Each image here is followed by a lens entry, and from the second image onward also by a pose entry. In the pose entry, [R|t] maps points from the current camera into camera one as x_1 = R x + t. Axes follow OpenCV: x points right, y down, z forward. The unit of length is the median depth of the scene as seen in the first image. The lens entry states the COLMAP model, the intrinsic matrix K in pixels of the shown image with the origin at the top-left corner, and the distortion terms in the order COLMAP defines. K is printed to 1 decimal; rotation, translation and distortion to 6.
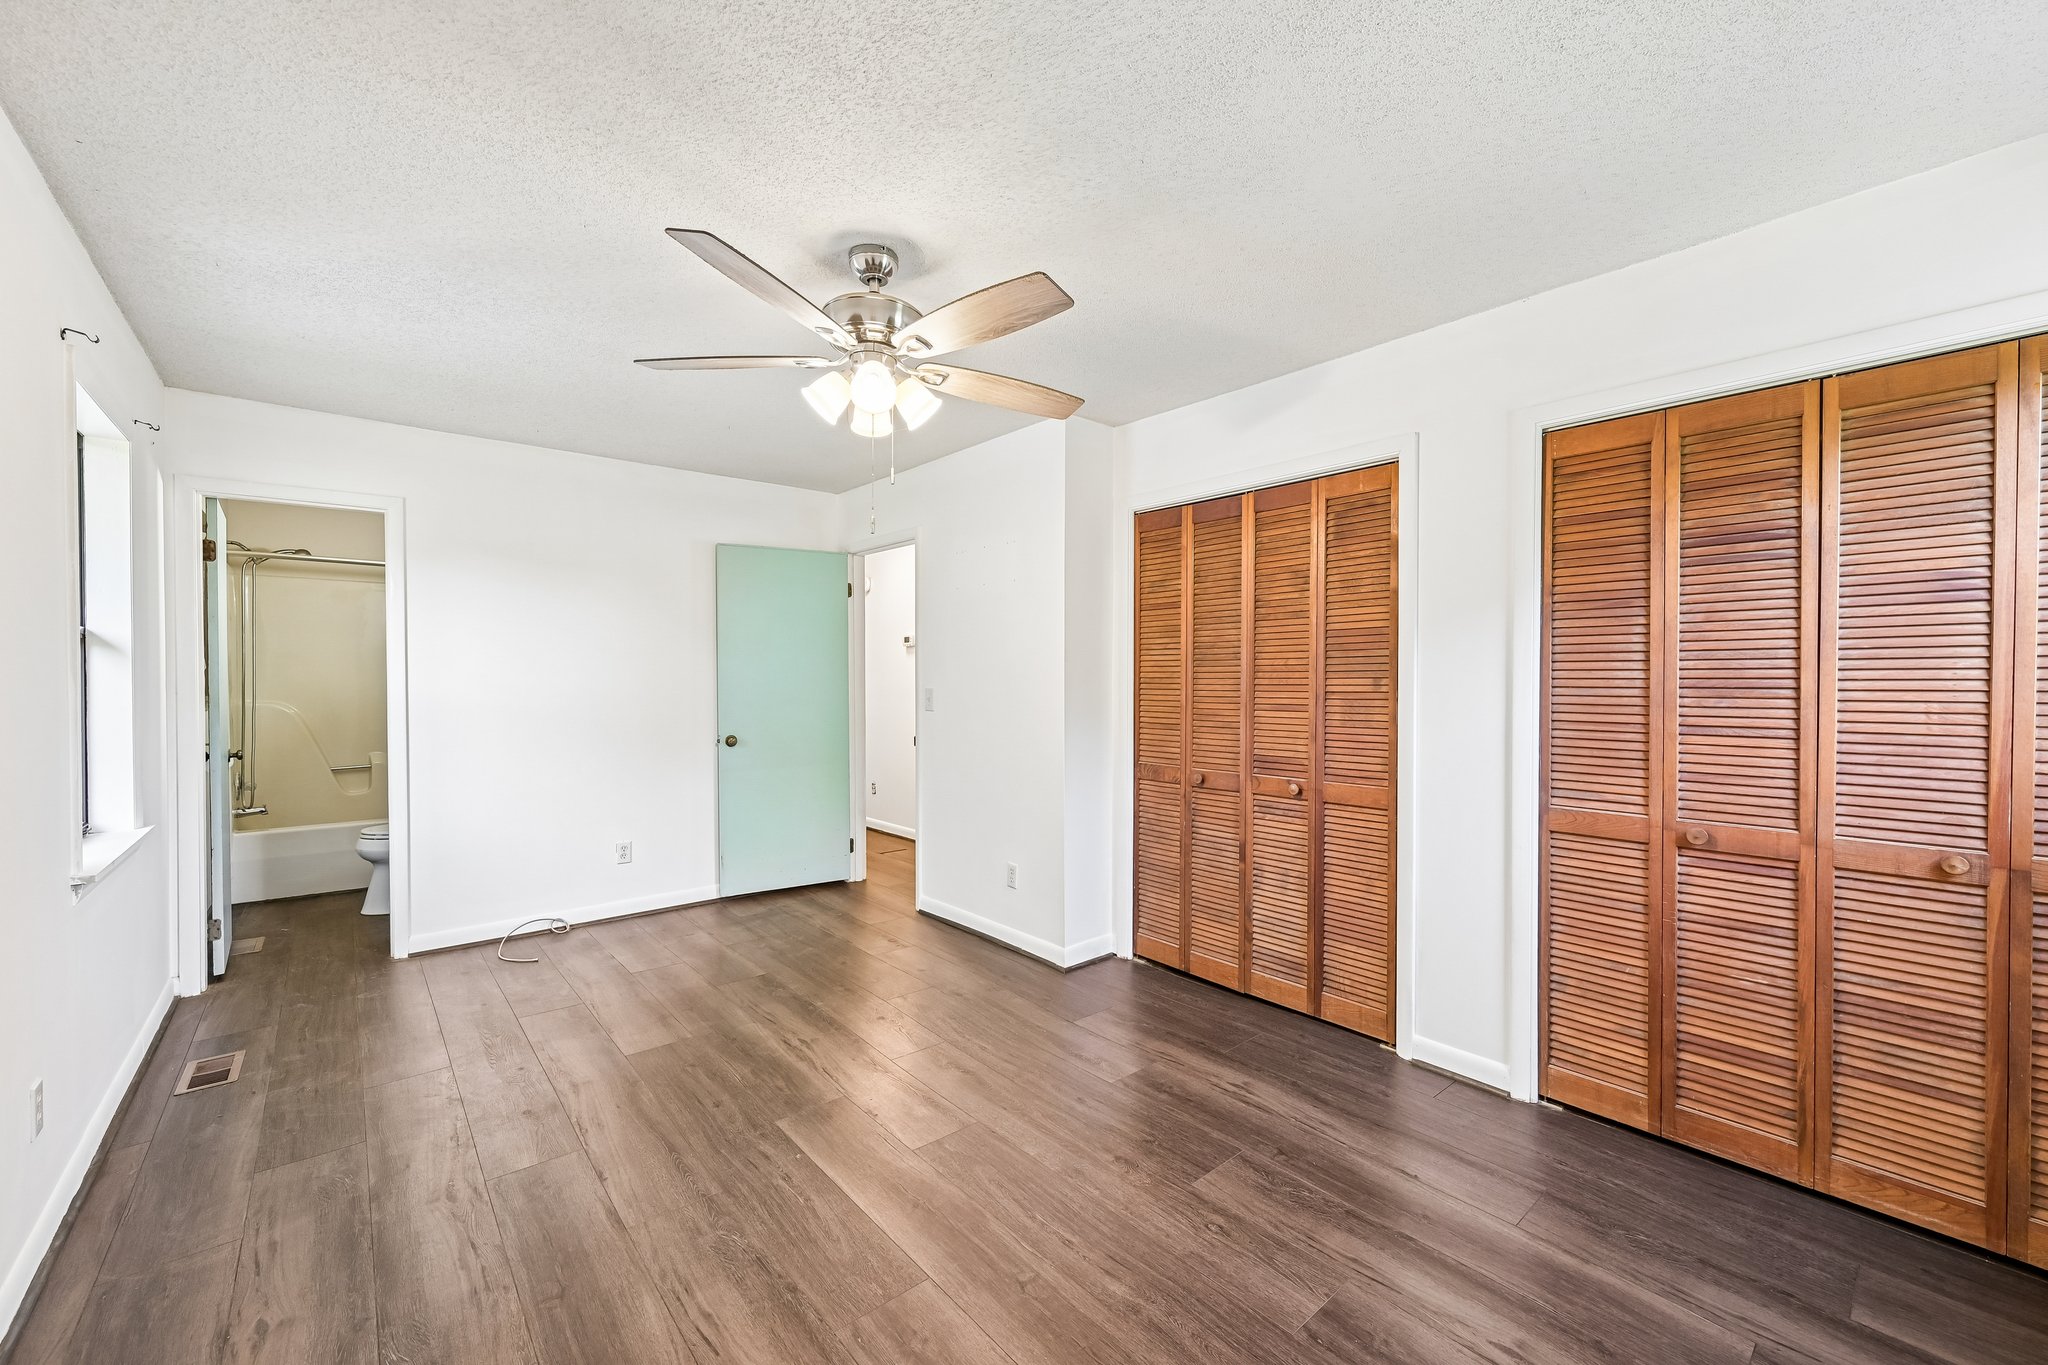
lens RADIAL K [[812.7, 0, 1030.2], [0, 812.7, 682.7], [0, 0, 1]] dist [0.000738, 0.000173]
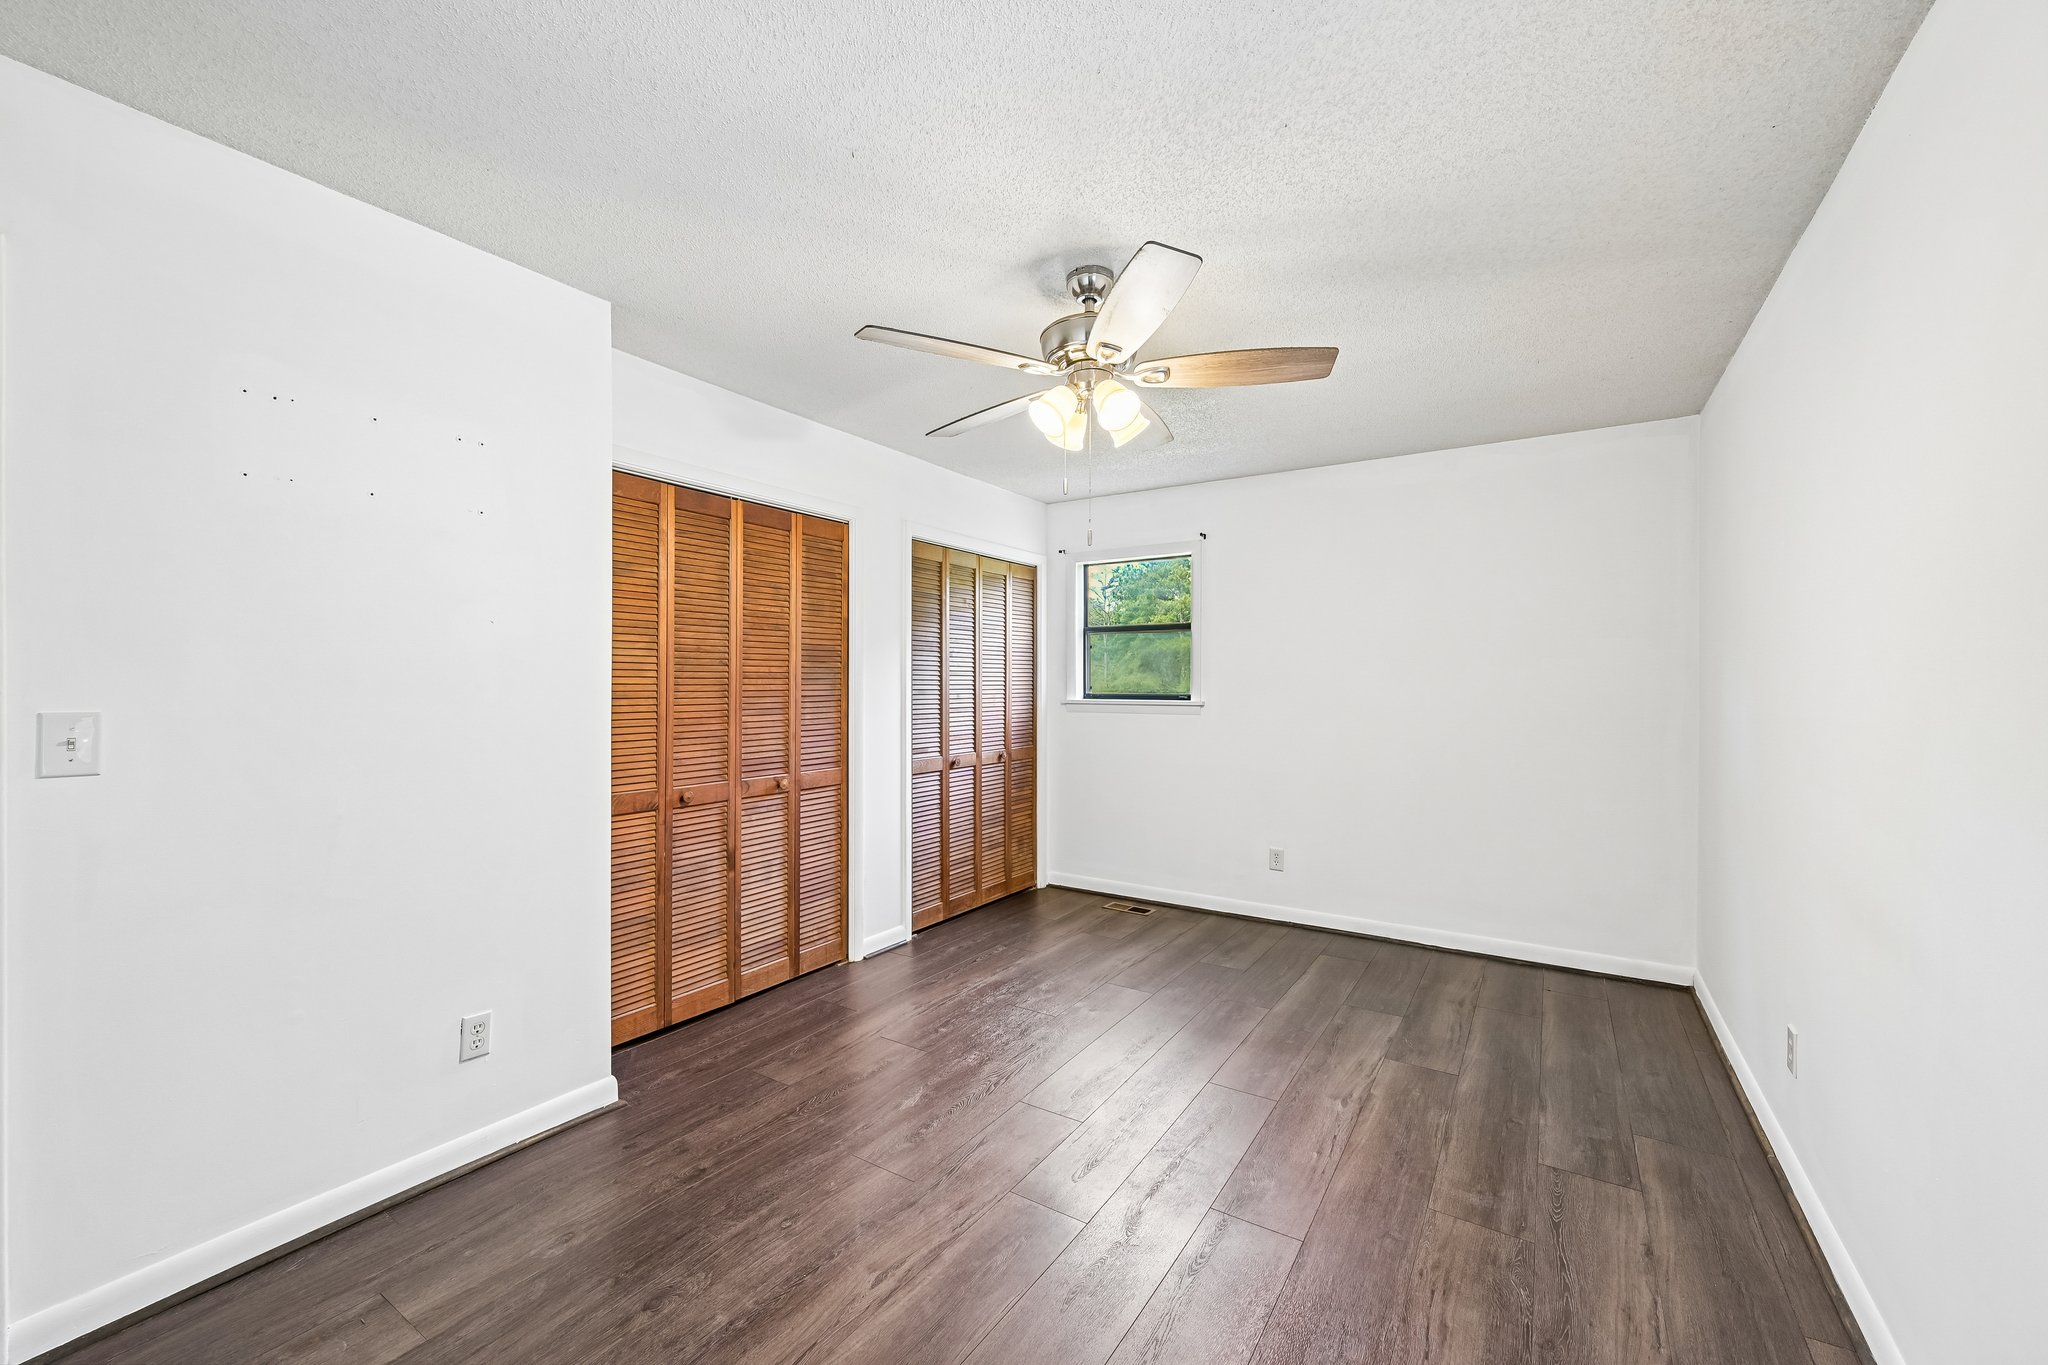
lens RADIAL K [[812.7, 0, 1030.2], [0, 812.7, 682.7], [0, 0, 1]] dist [0.000738, 0.000173]
pose [[-0.285025, -0.000775, 0.958520, -0.817869], [0.003129, 0.999994, 0.001739, -0.008700], [-0.958515, 0.003494, -0.285021, 0.967000]]
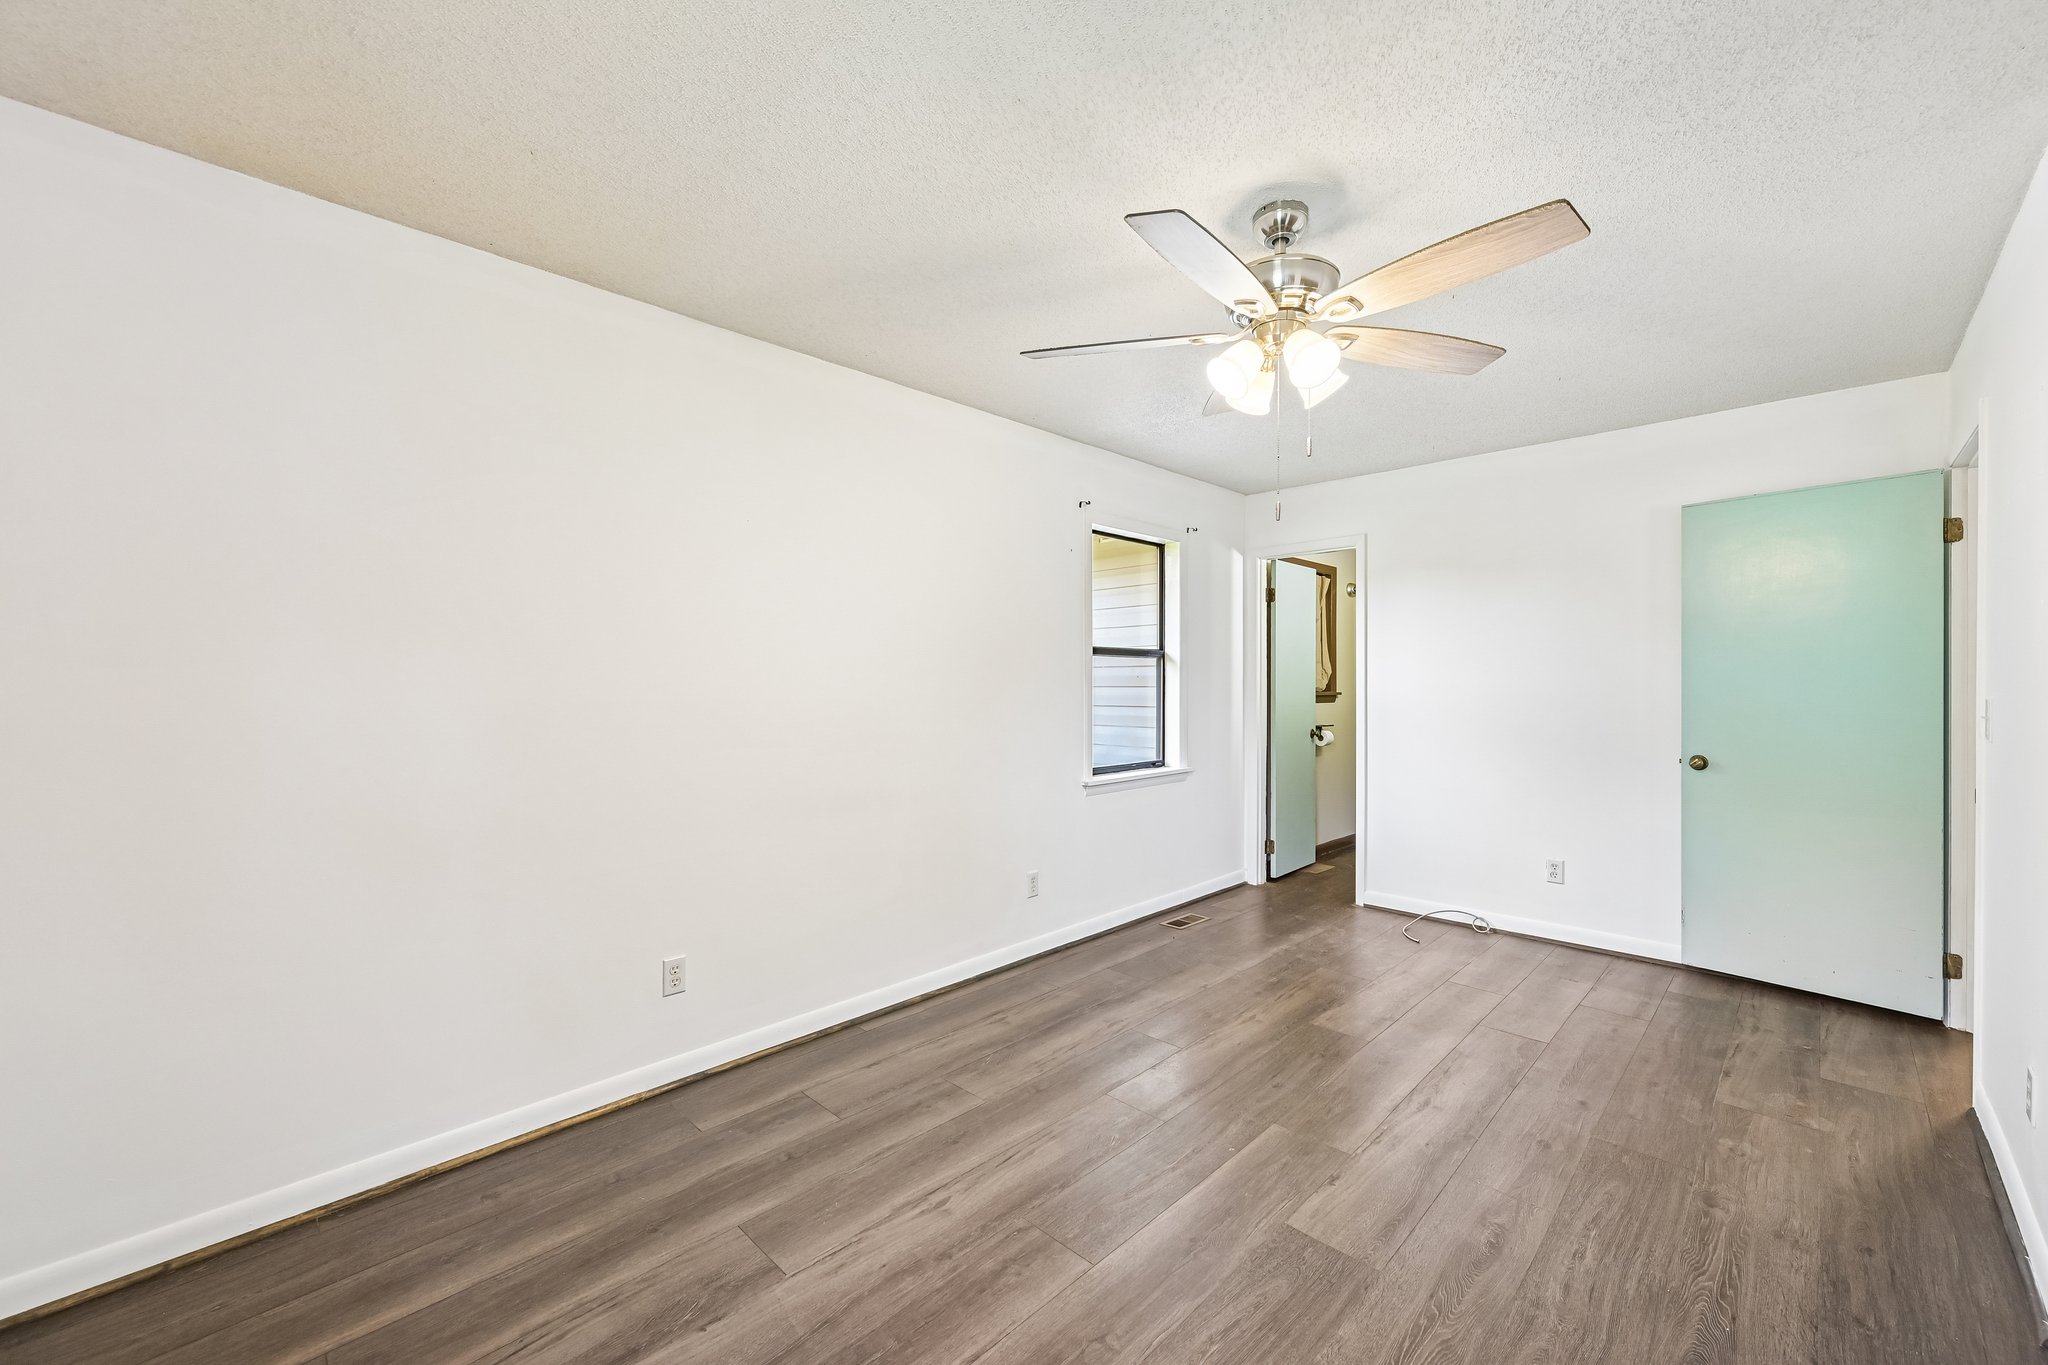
lens RADIAL K [[812.7, 0, 1030.2], [0, 812.7, 682.7], [0, 0, 1]] dist [0.000738, 0.000173]
pose [[0.084878, 0.005071, -0.996378, 0.491279], [-0.006499, 0.999969, 0.004535, -0.003526], [0.996370, 0.006090, 0.084908, 0.459199]]
